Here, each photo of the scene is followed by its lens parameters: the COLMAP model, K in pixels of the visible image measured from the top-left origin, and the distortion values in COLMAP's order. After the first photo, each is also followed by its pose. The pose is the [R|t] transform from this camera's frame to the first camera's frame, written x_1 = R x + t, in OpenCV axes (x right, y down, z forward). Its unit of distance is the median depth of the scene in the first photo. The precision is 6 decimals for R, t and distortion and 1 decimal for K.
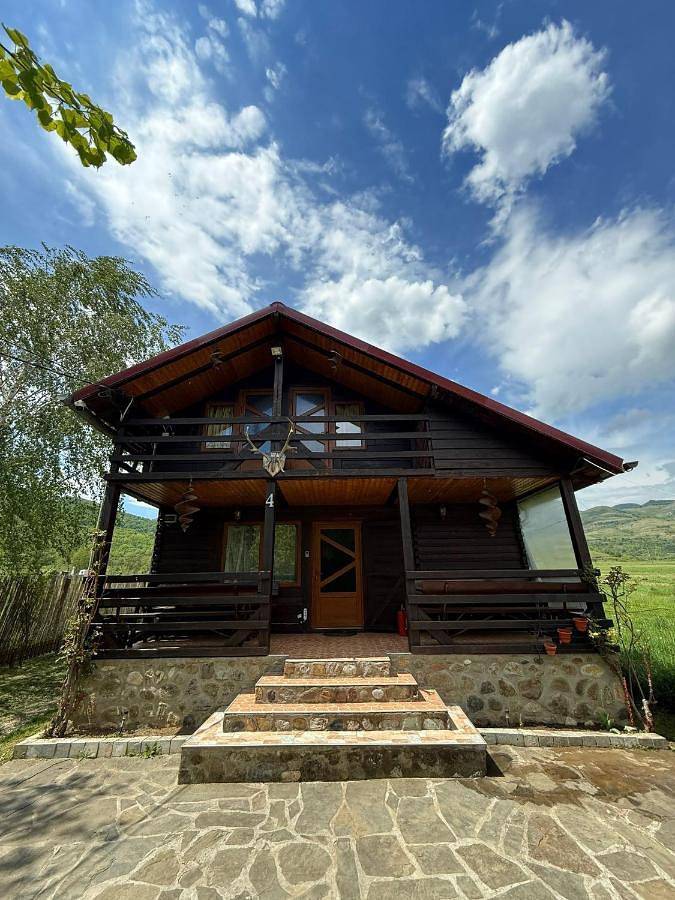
lens RADIAL K [[356.8, 0, 339.0], [0, 356.8, 448.2], [0, 0, 1]] dist [-0.002447, 0.001537]
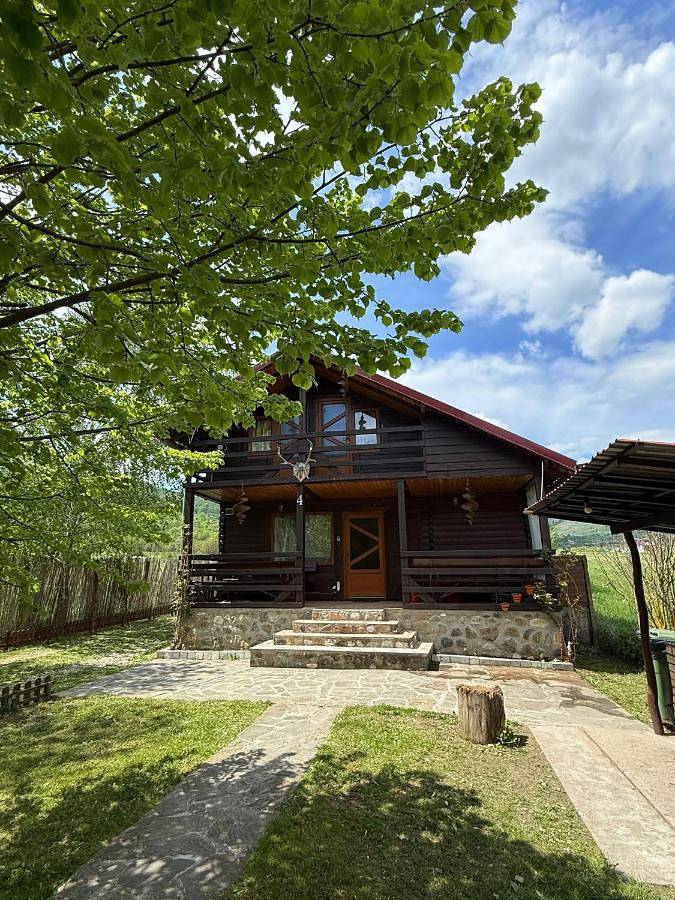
lens RADIAL K [[460.9, 0, 335.7], [0, 460.9, 450.4], [0, 0, 1]] dist [0.001110, 0.000011]
pose [[0.980681, -0.044619, -0.190456, 0.319048], [0.063790, 0.993360, 0.095744, -0.225522], [0.184919, -0.106043, 0.977016, -0.739746]]
